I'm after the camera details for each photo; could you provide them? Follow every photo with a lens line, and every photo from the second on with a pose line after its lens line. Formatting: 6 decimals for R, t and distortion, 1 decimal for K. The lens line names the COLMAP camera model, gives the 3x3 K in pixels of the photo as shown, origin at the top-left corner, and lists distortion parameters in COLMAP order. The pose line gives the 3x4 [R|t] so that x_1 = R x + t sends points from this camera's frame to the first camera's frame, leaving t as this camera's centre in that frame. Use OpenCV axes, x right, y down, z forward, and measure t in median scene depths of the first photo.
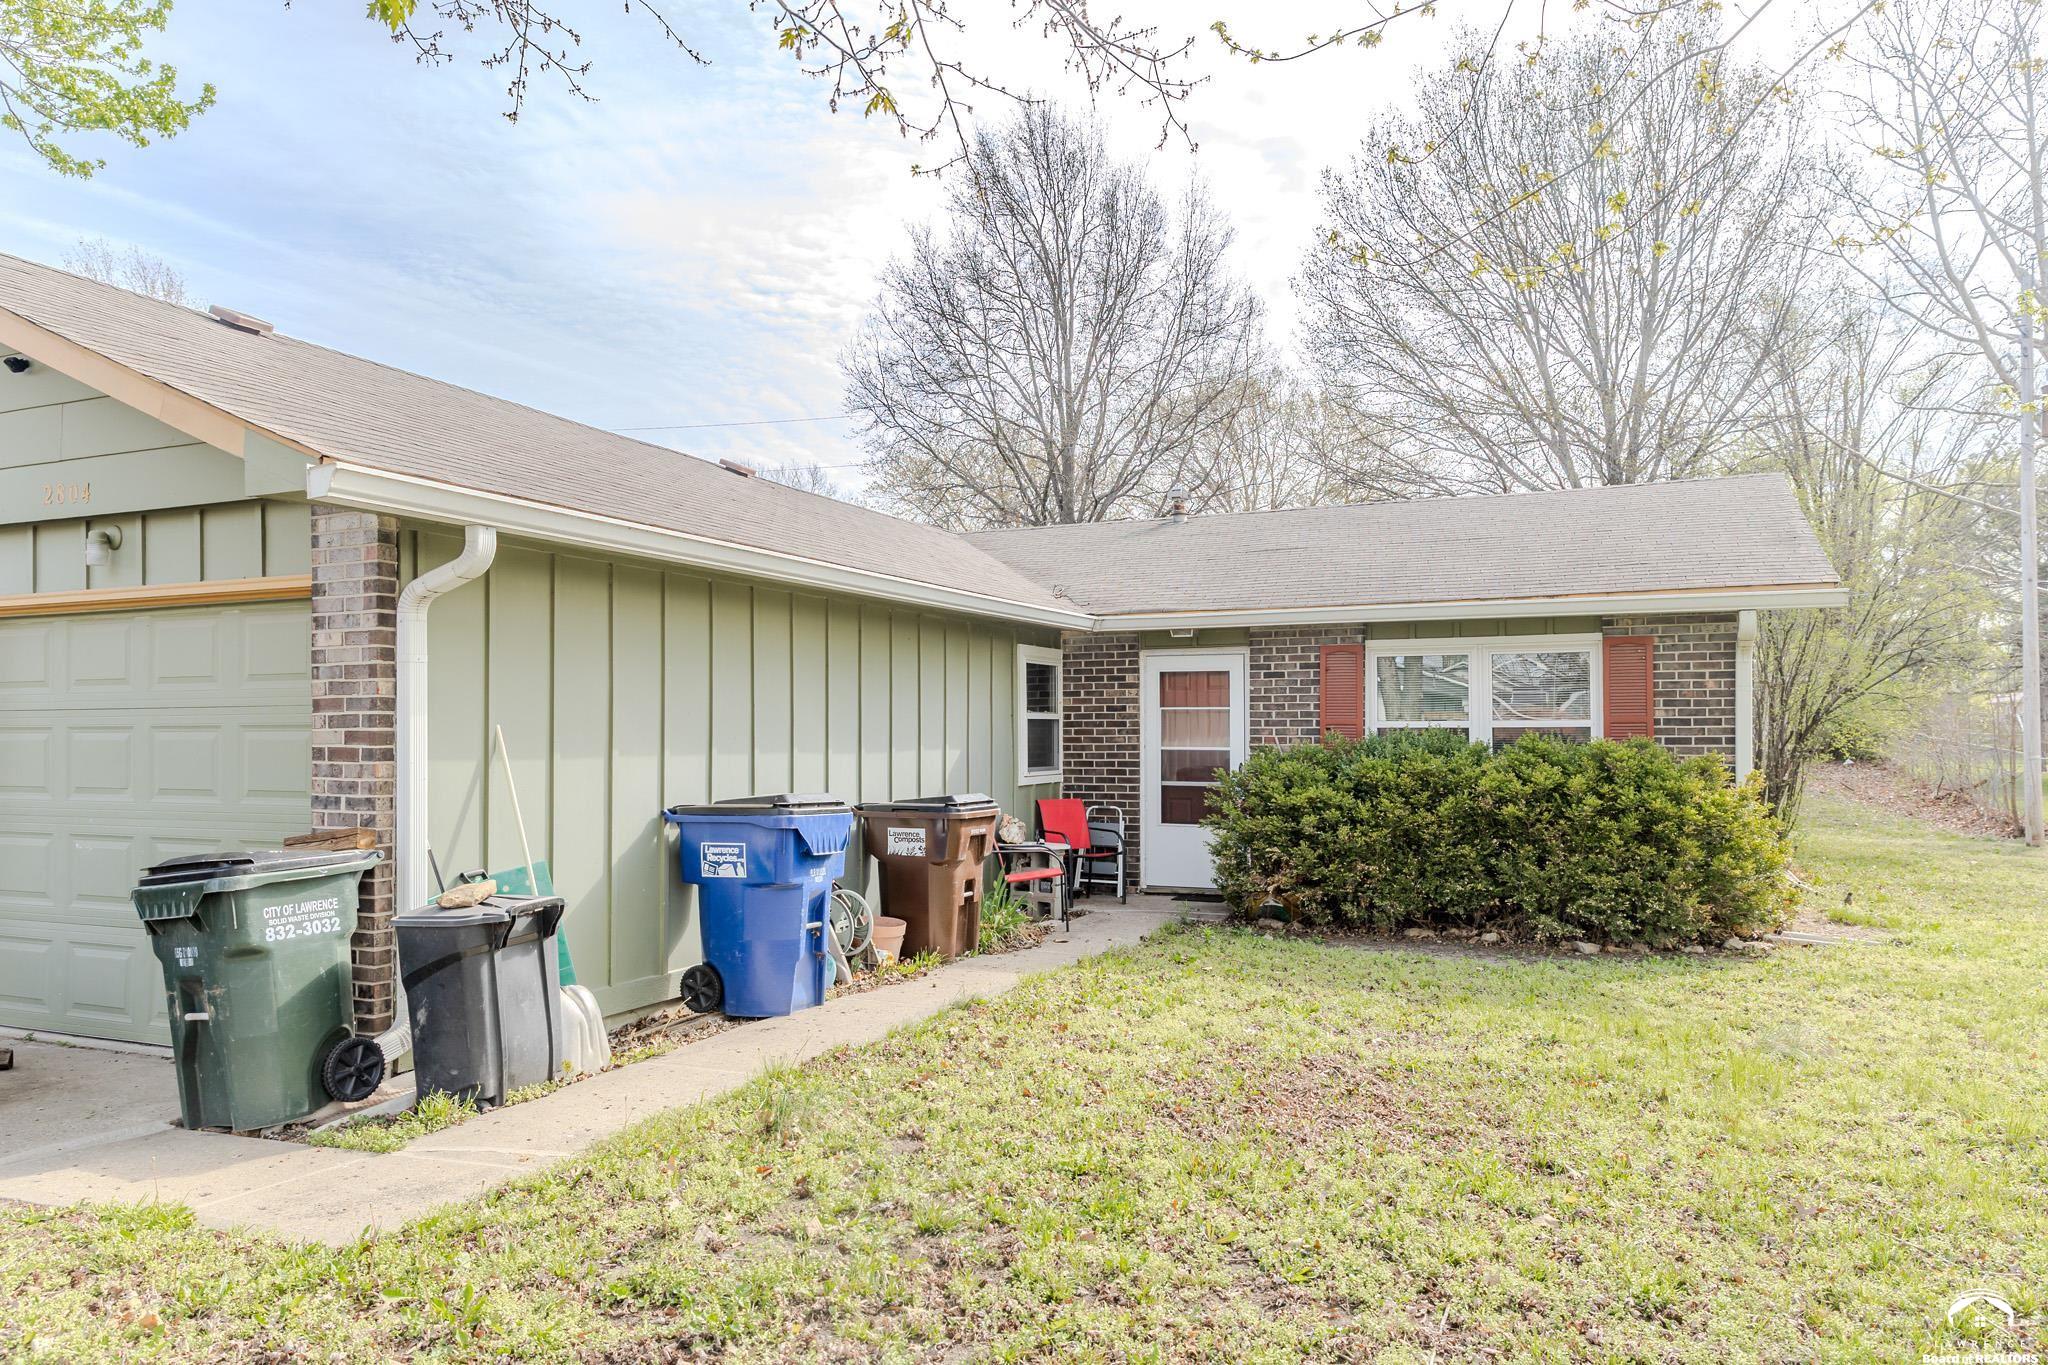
lens RADIAL K [[1384.4, 0, 1037.7], [0, 1384.4, 716.8], [0, 0, 1]] dist [0.006540, -0.005827]
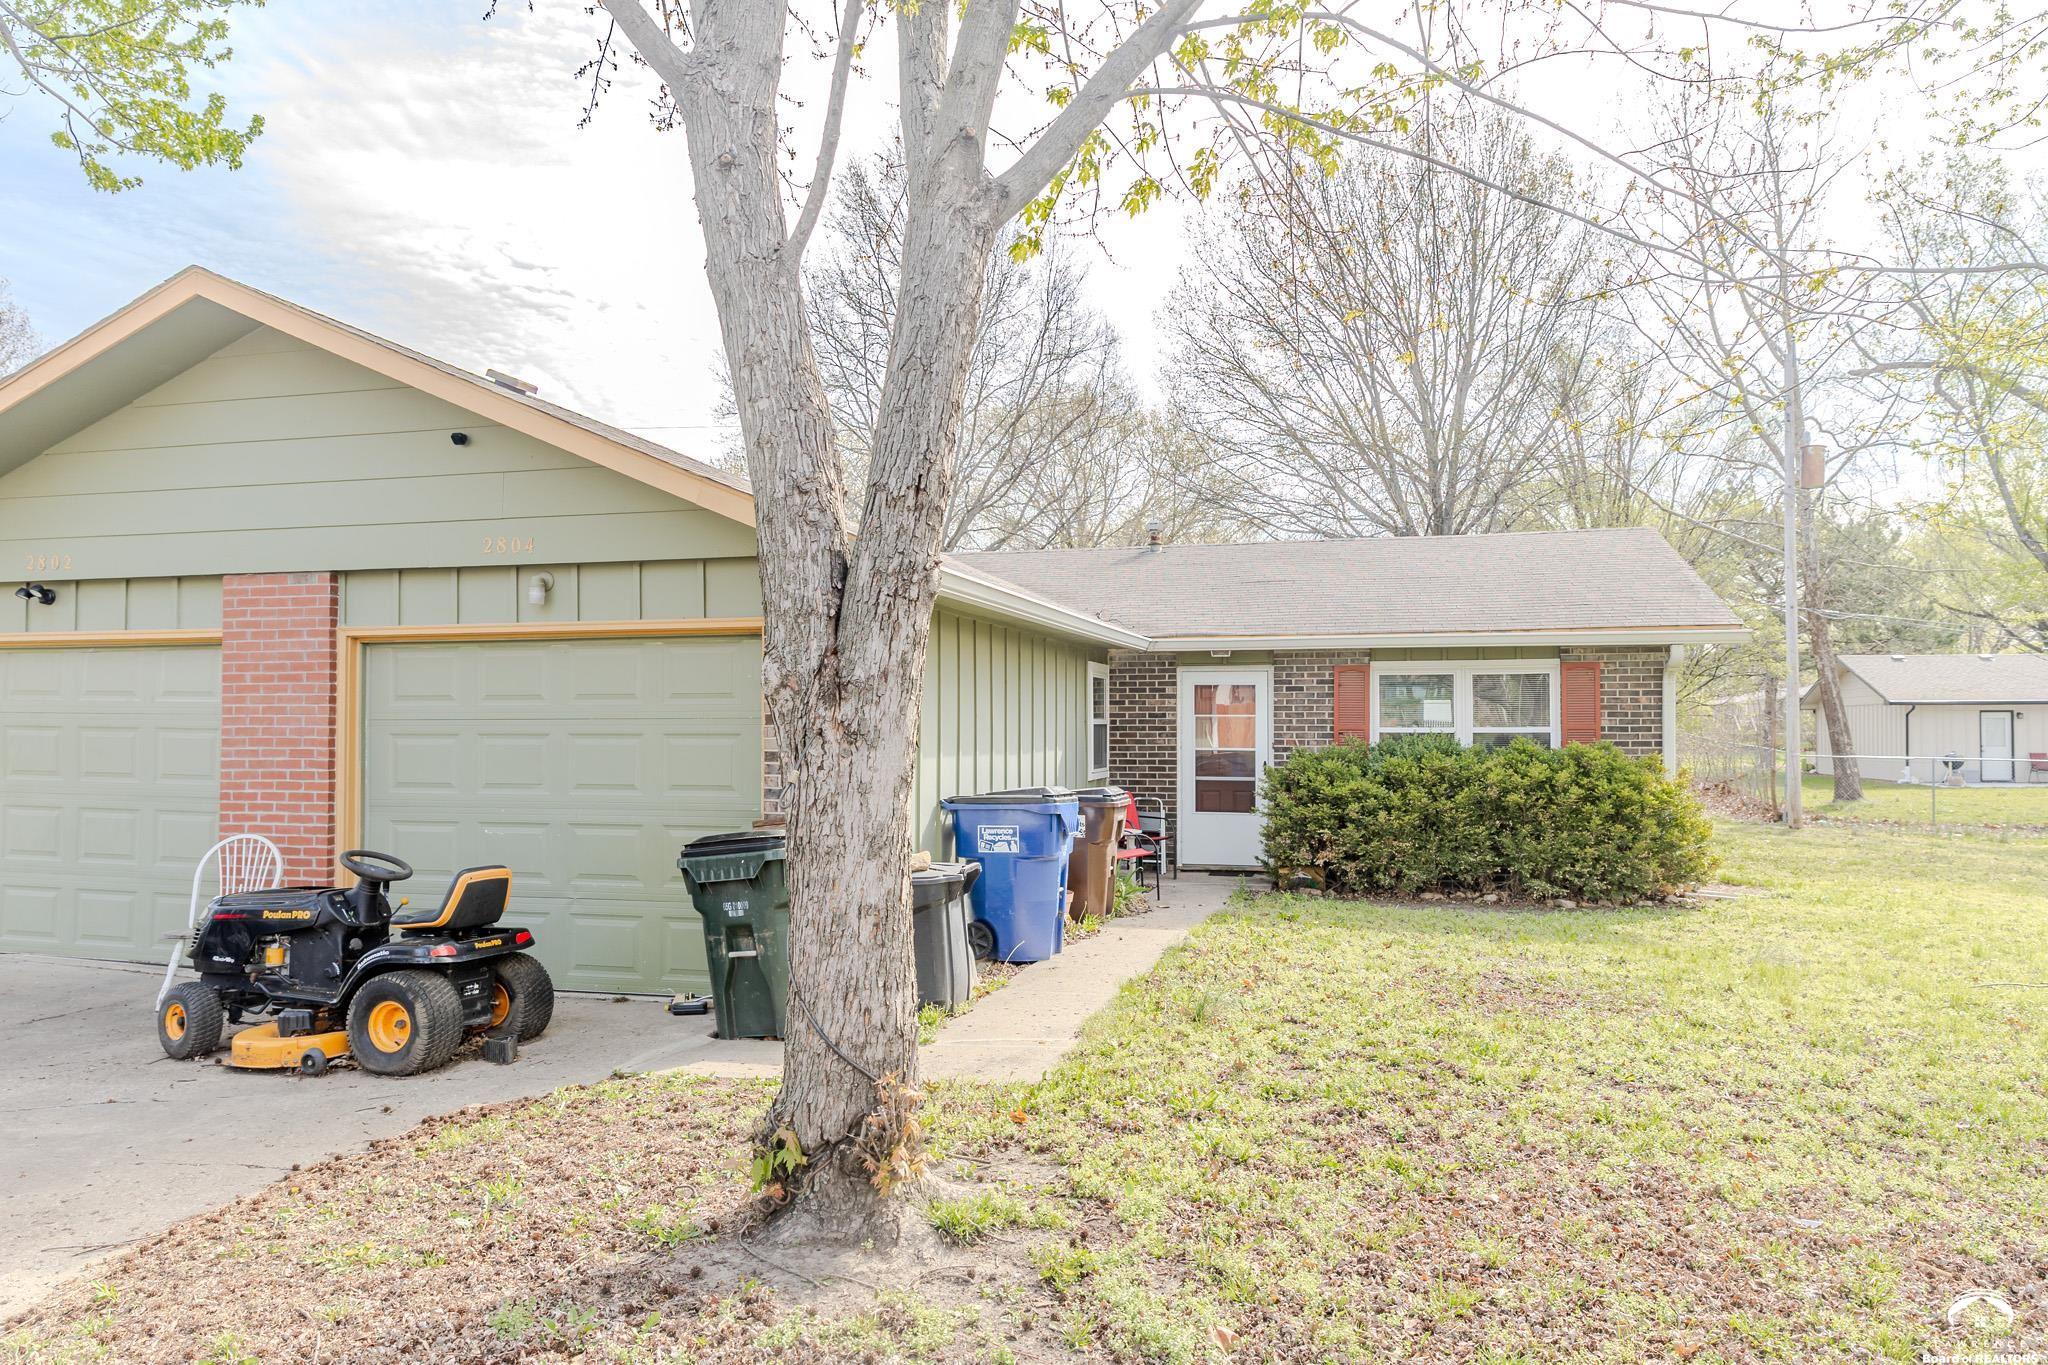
lens RADIAL K [[1384.4, 0, 1031.3], [0, 1384.4, 700.0], [0, 0, 1]] dist [0.006540, -0.005827]
pose [[0.987723, 0.005469, 0.156123, -0.279607], [-0.003977, 0.999943, -0.009866, -0.008531], [-0.156168, 0.009124, 0.987688, -0.187959]]
